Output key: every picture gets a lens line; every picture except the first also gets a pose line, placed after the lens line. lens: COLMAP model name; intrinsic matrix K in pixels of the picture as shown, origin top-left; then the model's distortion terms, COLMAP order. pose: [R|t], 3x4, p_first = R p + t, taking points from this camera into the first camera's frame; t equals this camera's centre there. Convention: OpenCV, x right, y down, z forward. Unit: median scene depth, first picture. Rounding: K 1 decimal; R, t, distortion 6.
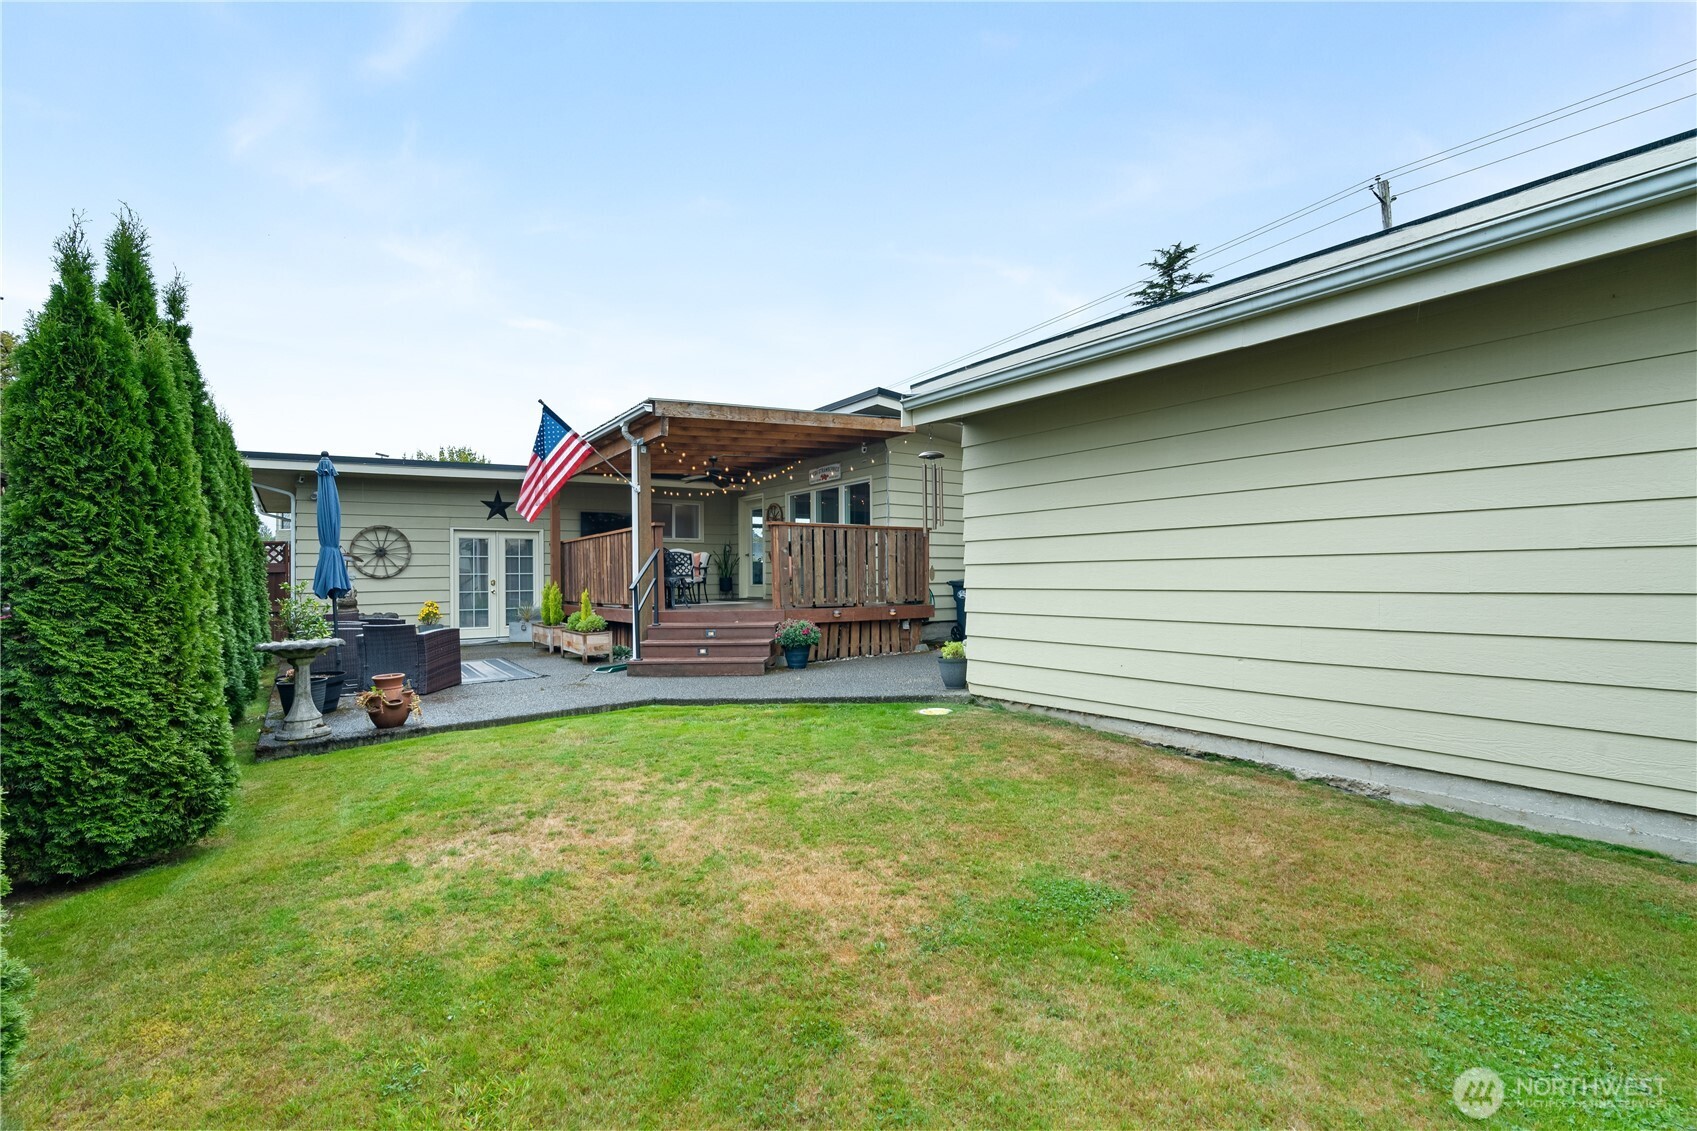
lens RADIAL K [[771.1, 0, 851.4], [0, 771.1, 564.5], [0, 0, 1]] dist [0.002486, 0.000874]
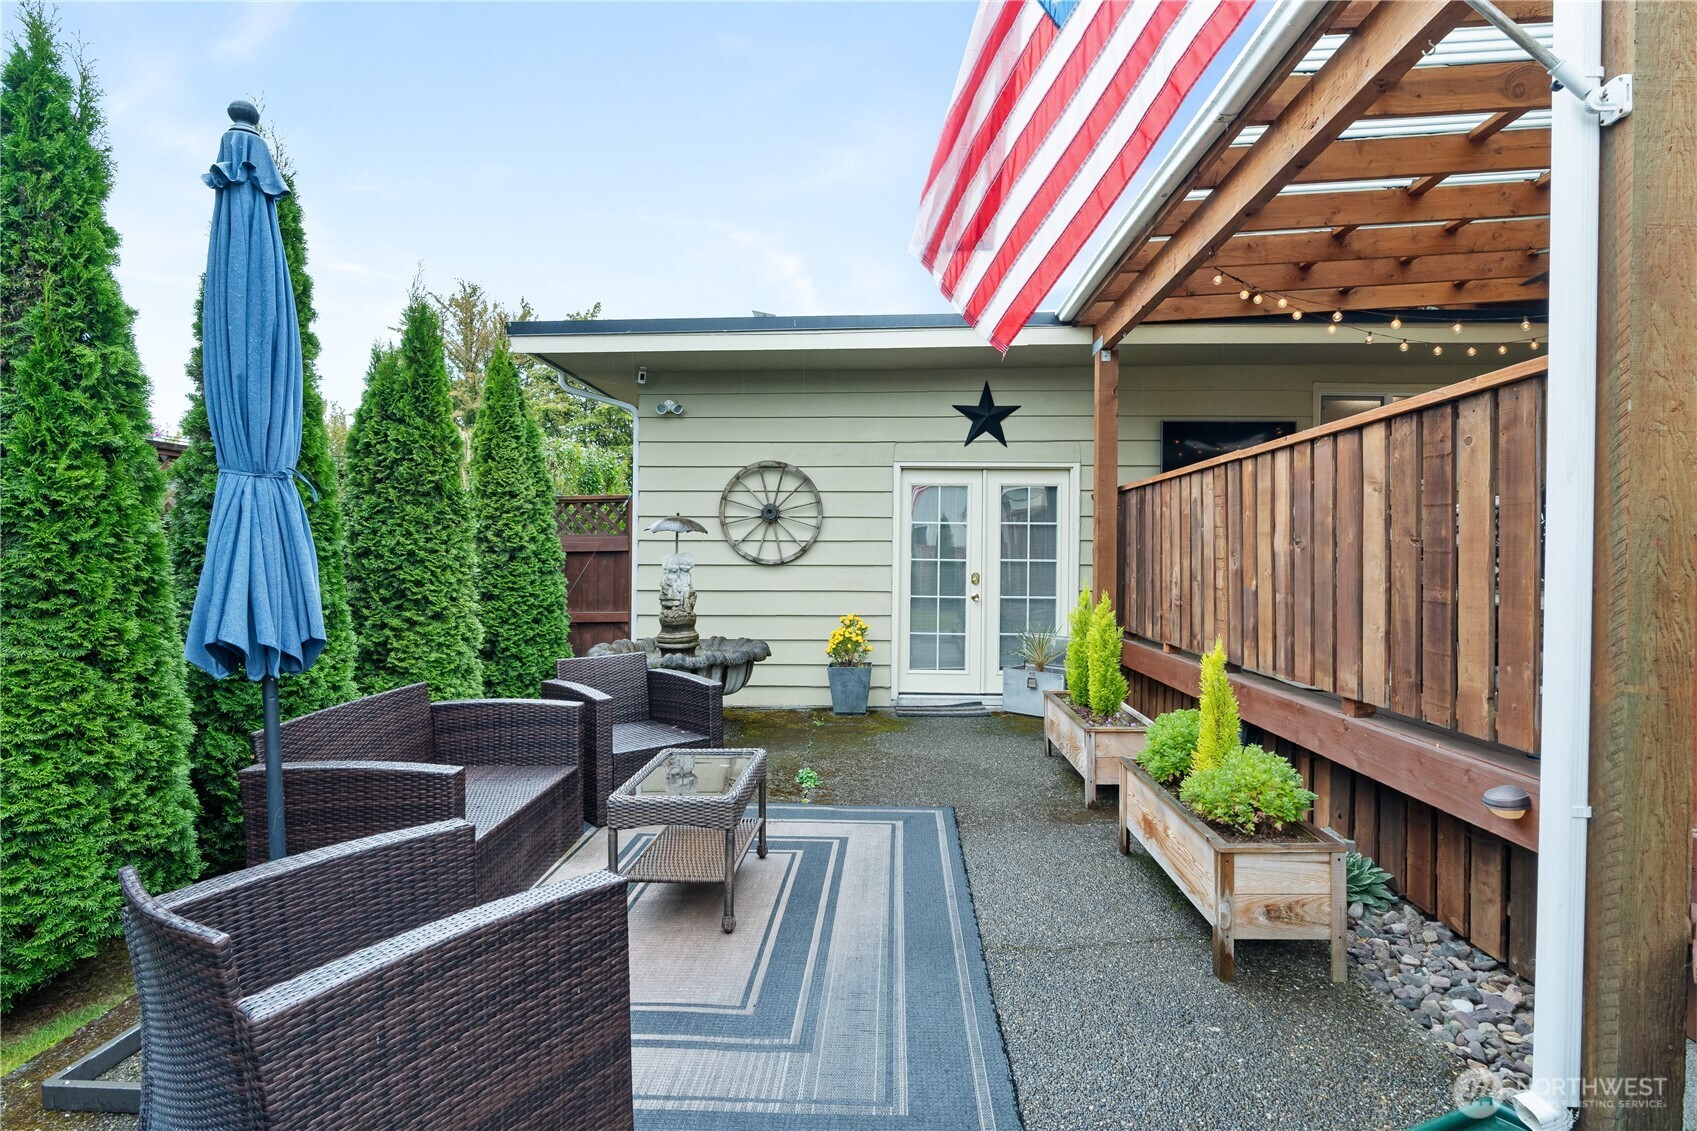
lens RADIAL K [[837.8, 0, 846.5], [0, 837.8, 557.5], [0, 0, 1]] dist [0.002075, -0.000020]
pose [[0.789081, 0.024741, -0.613791, -0.218569], [-0.009106, 0.999550, 0.028583, -0.003287], [0.614222, -0.016965, 0.788951, 0.564382]]
